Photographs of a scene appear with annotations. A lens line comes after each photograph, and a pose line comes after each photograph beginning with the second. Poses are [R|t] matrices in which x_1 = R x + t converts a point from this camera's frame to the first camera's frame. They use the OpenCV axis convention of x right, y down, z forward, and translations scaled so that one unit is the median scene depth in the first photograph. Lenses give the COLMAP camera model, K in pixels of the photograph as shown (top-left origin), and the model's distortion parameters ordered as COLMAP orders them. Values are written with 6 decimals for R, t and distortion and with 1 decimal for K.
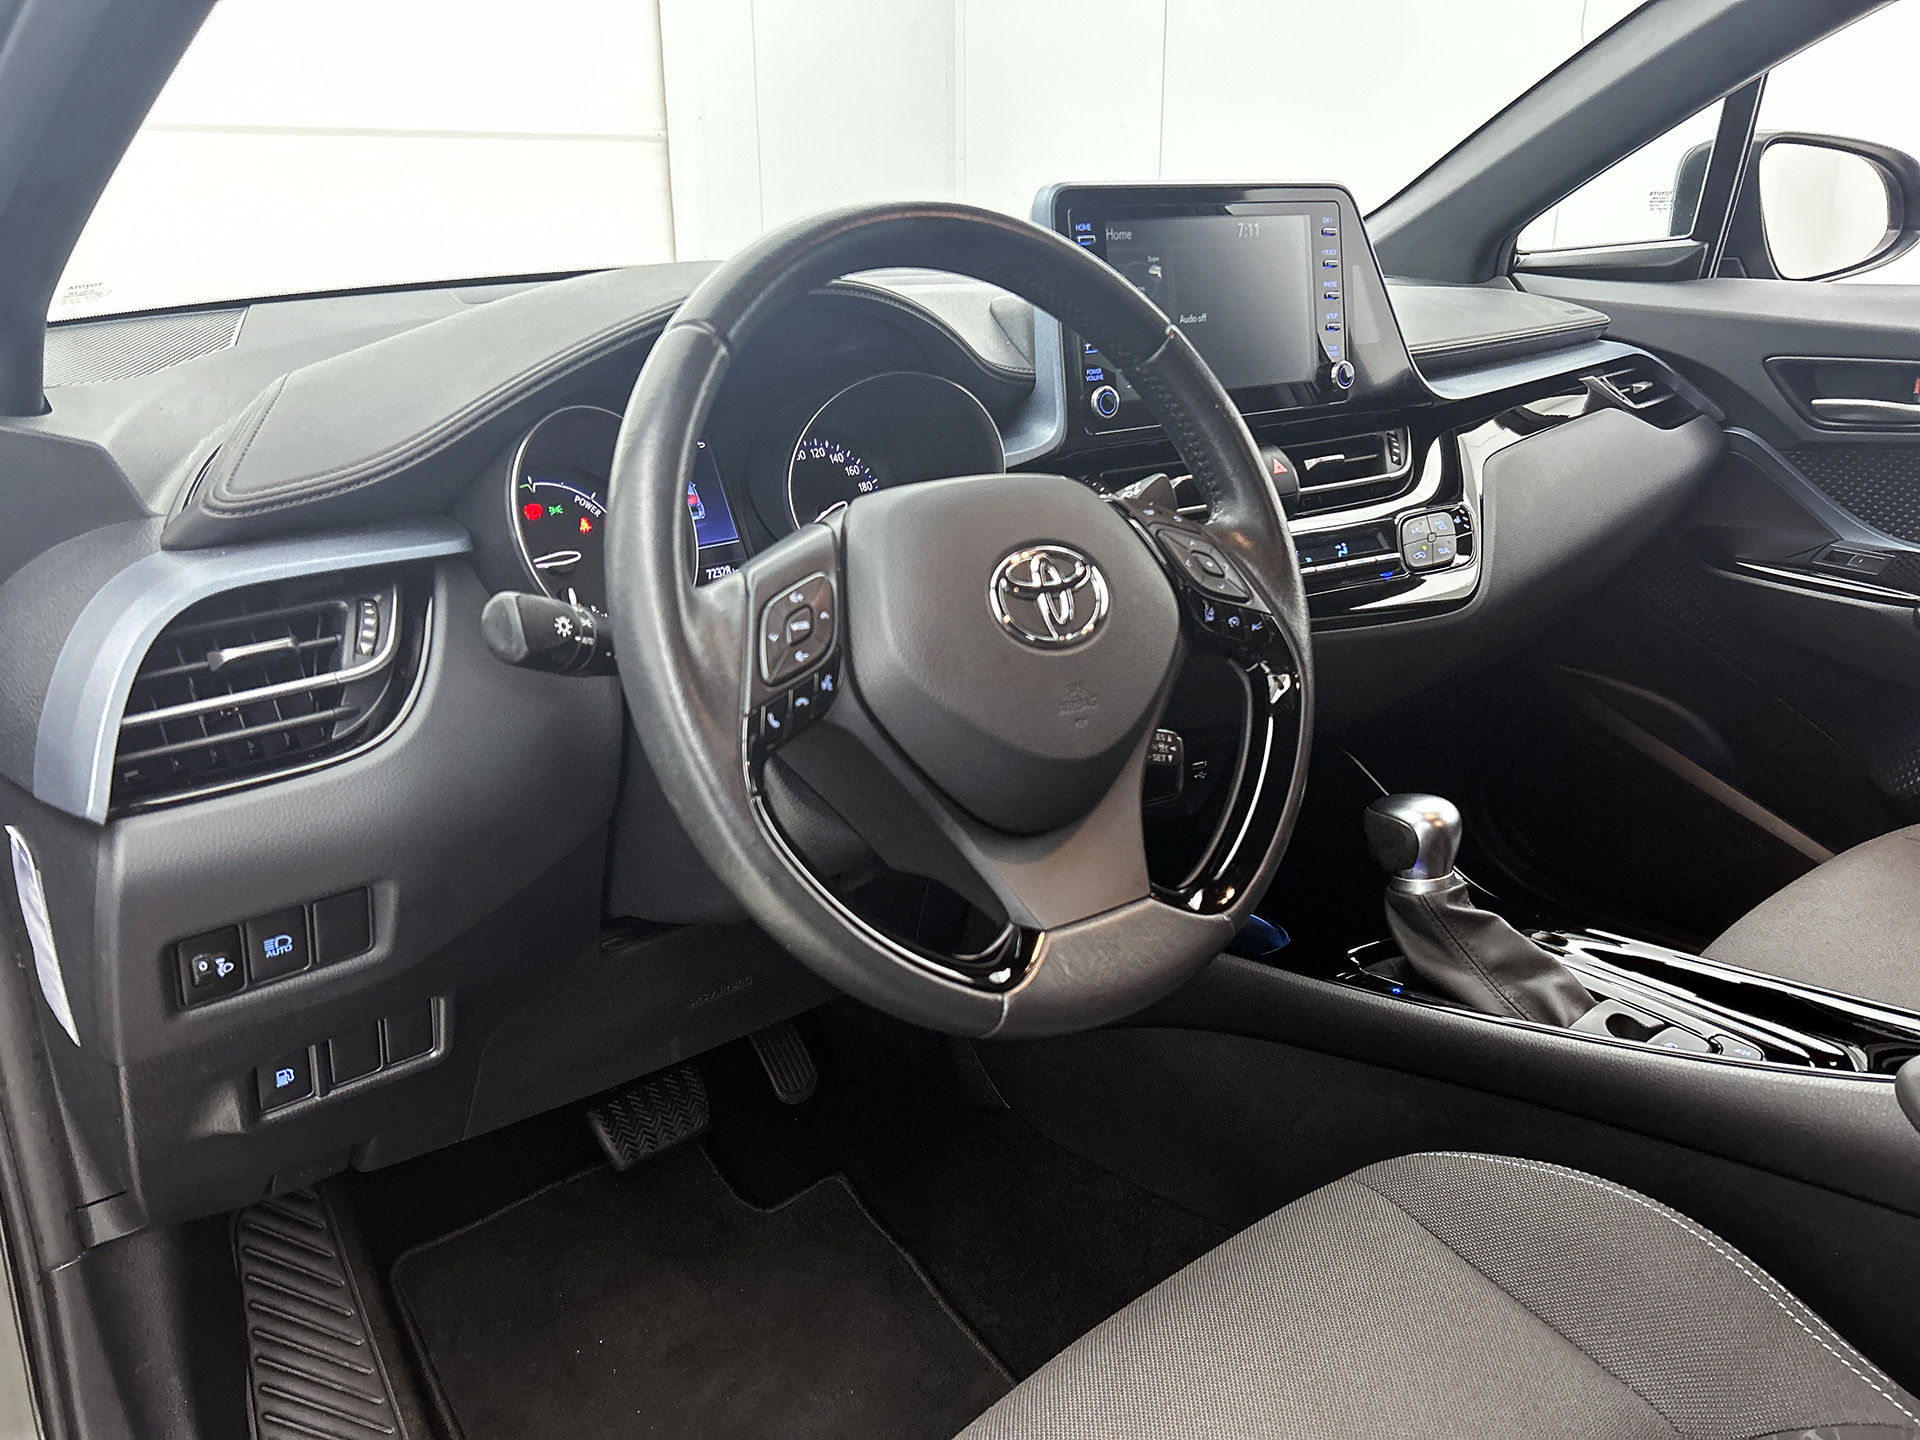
lens RADIAL K [[1433.7, 0, 960.0], [0, 1433.7, 720.0], [0, 0, 1]] dist [0.028138, 0.002175]
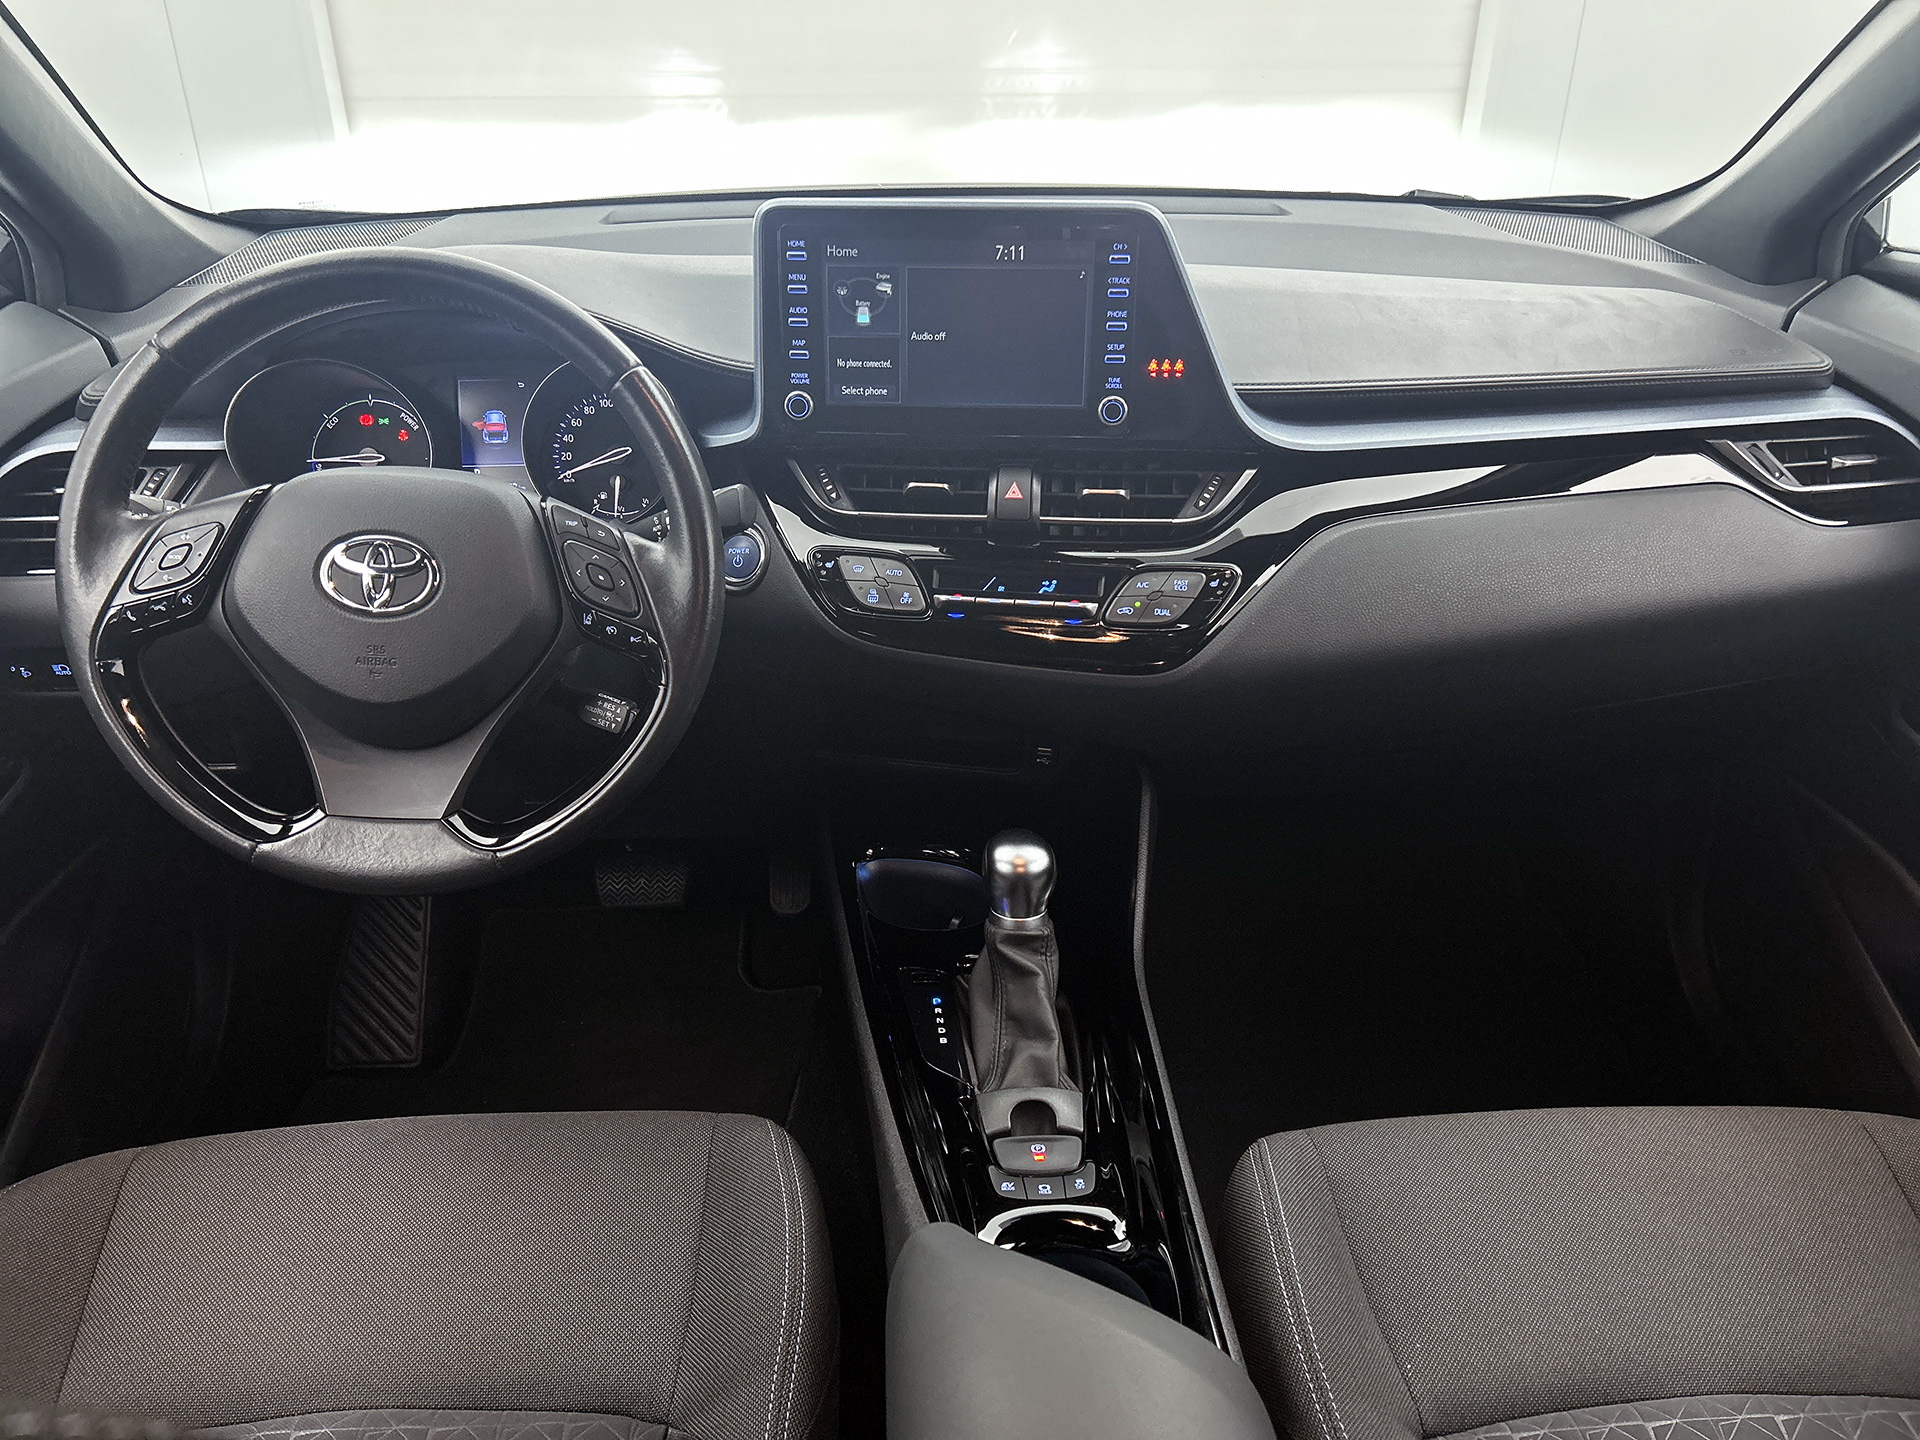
lens RADIAL K [[1433.7, 0, 960.0], [0, 1433.7, 720.0], [0, 0, 1]] dist [0.028138, 0.002175]
pose [[0.791220, 0.294506, -0.535945, 0.750430], [-0.217543, 0.954620, 0.203410, -0.210560], [0.571529, -0.044351, 0.819382, 0.134944]]
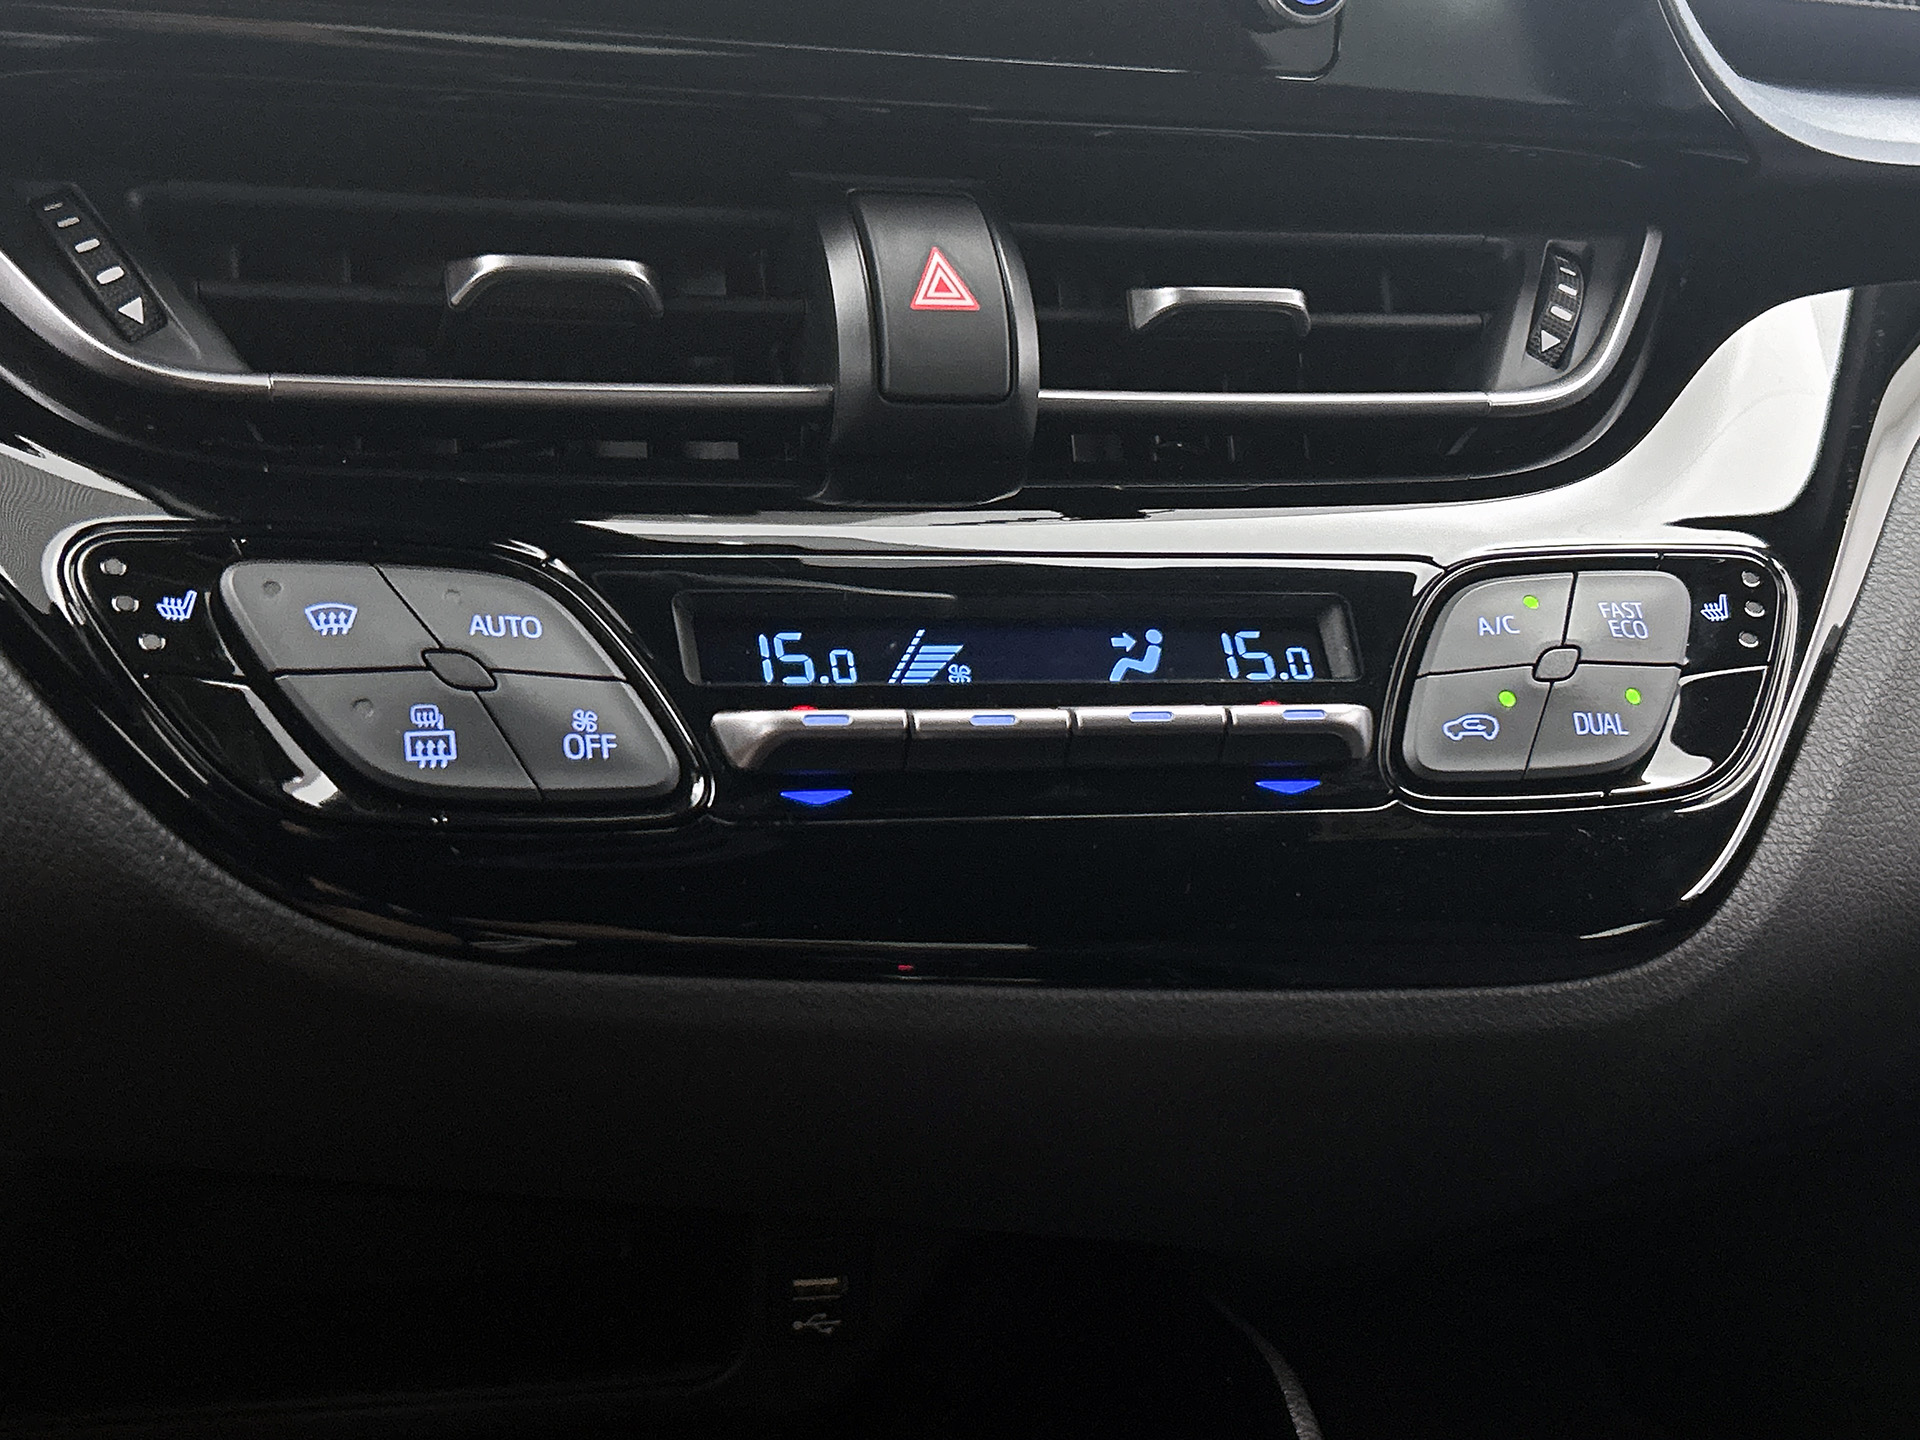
lens RADIAL K [[2535.4, 0, 960.0], [0, 2535.4, 720.0], [0, 0, 1]] dist [0.088952, -0.070720]
pose [[0.968258, 0.168906, -0.184249, 0.306668], [-0.173879, 0.984705, -0.011056, -0.093499], [0.179563, 0.042742, 0.982817, 0.547755]]
